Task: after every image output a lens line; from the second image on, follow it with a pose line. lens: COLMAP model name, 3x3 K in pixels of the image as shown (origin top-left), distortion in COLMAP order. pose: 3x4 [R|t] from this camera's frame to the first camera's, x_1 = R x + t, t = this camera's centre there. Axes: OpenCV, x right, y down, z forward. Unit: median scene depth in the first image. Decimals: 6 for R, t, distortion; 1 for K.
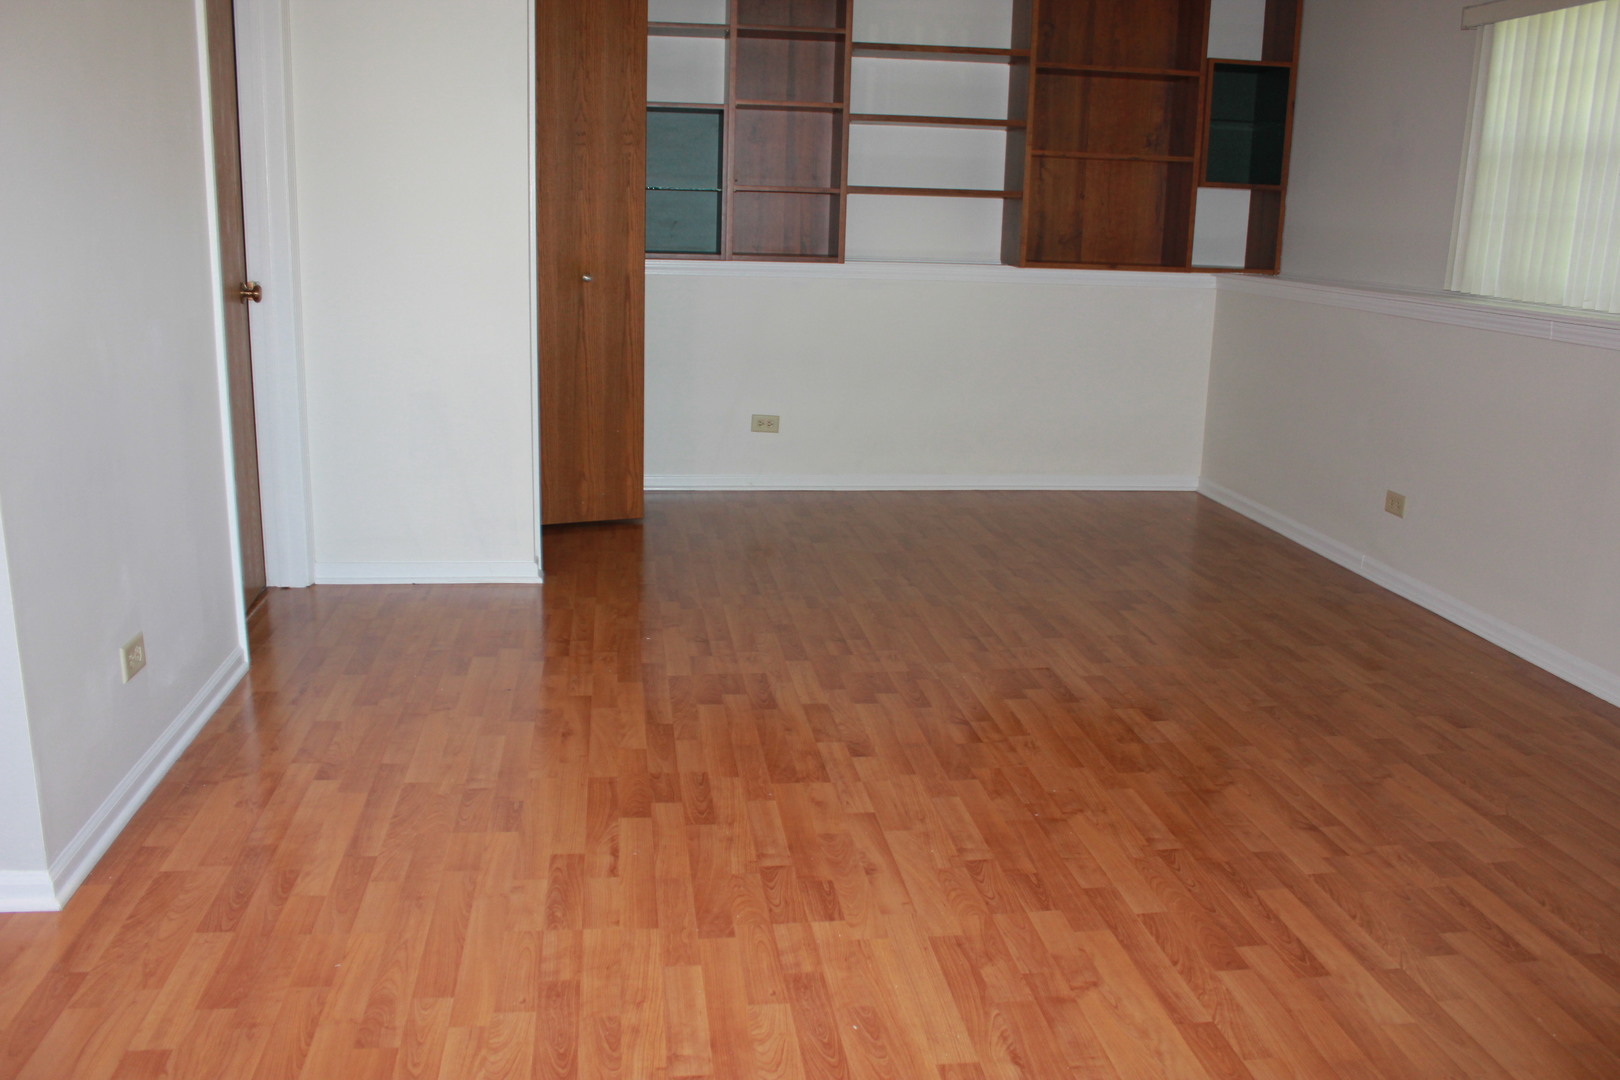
lens RADIAL K [[1355.5, 0, 810.0], [0, 1355.5, 540.0], [0, 0, 1]] dist [-0.168711, 0.153197]
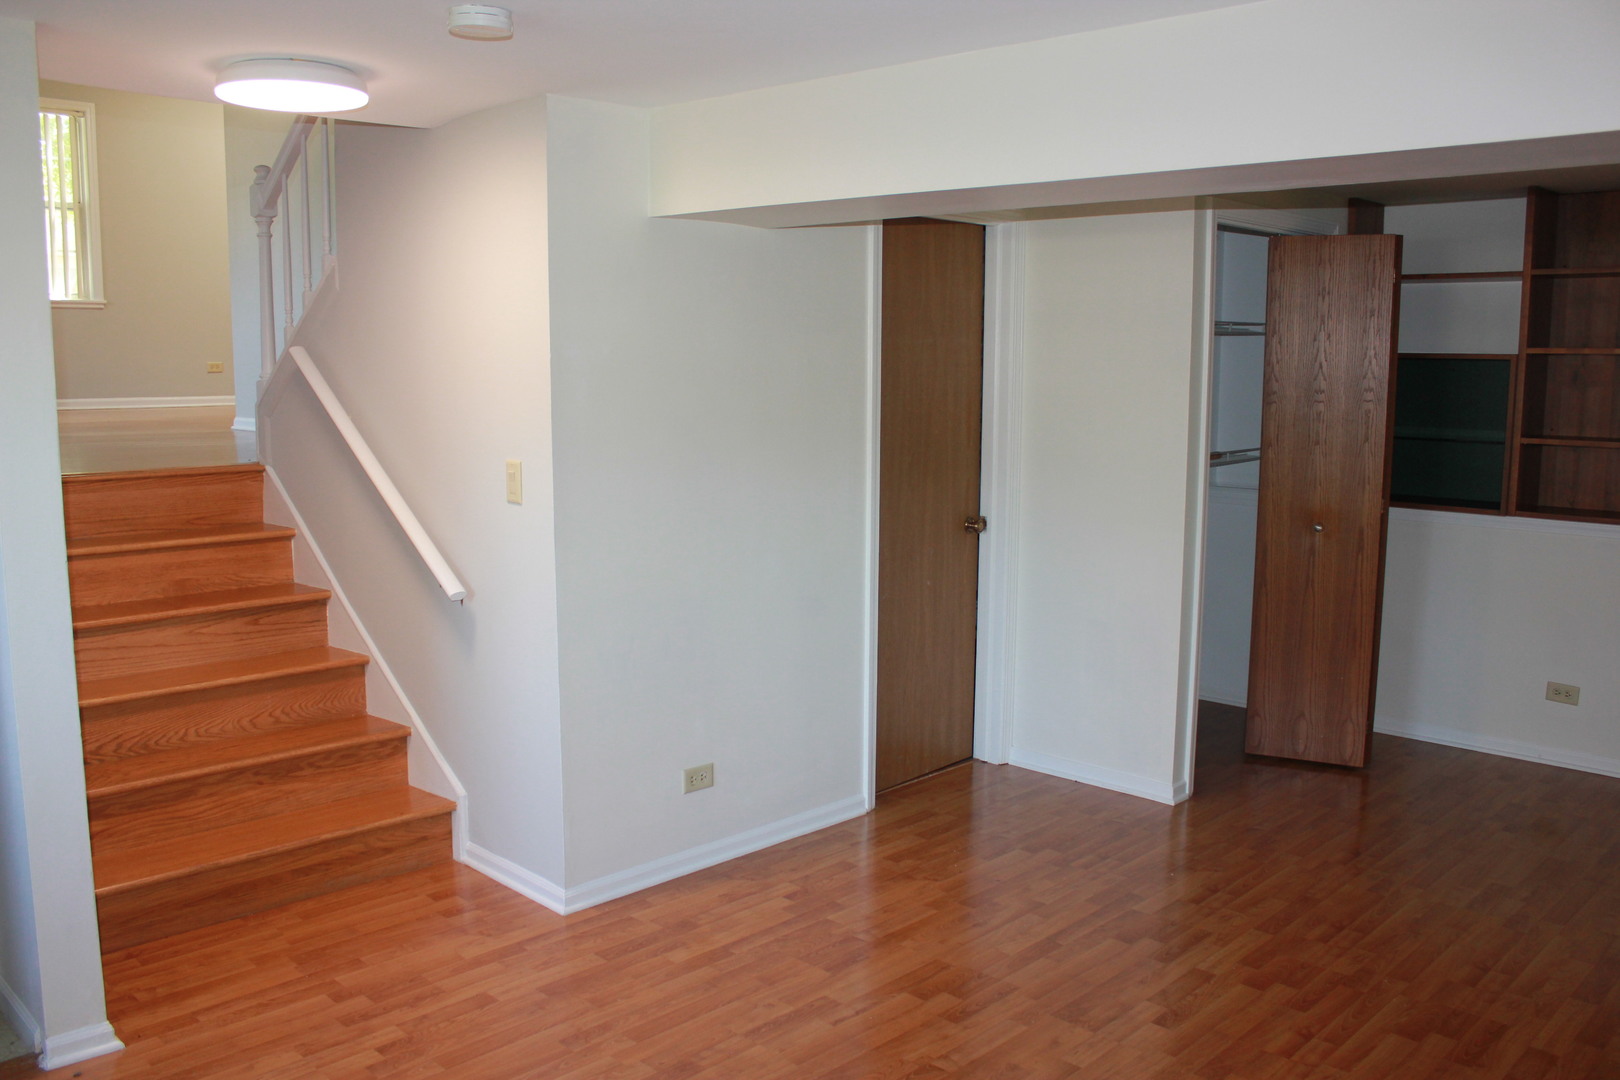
lens RADIAL K [[1355.5, 0, 810.0], [0, 1355.5, 540.0], [0, 0, 1]] dist [-0.168711, 0.153197]
pose [[0.609246, 0.079193, -0.789017, 0.568788], [-0.176818, 0.983517, -0.037817, -0.108084], [0.773016, 0.162552, 0.613207, 0.089193]]
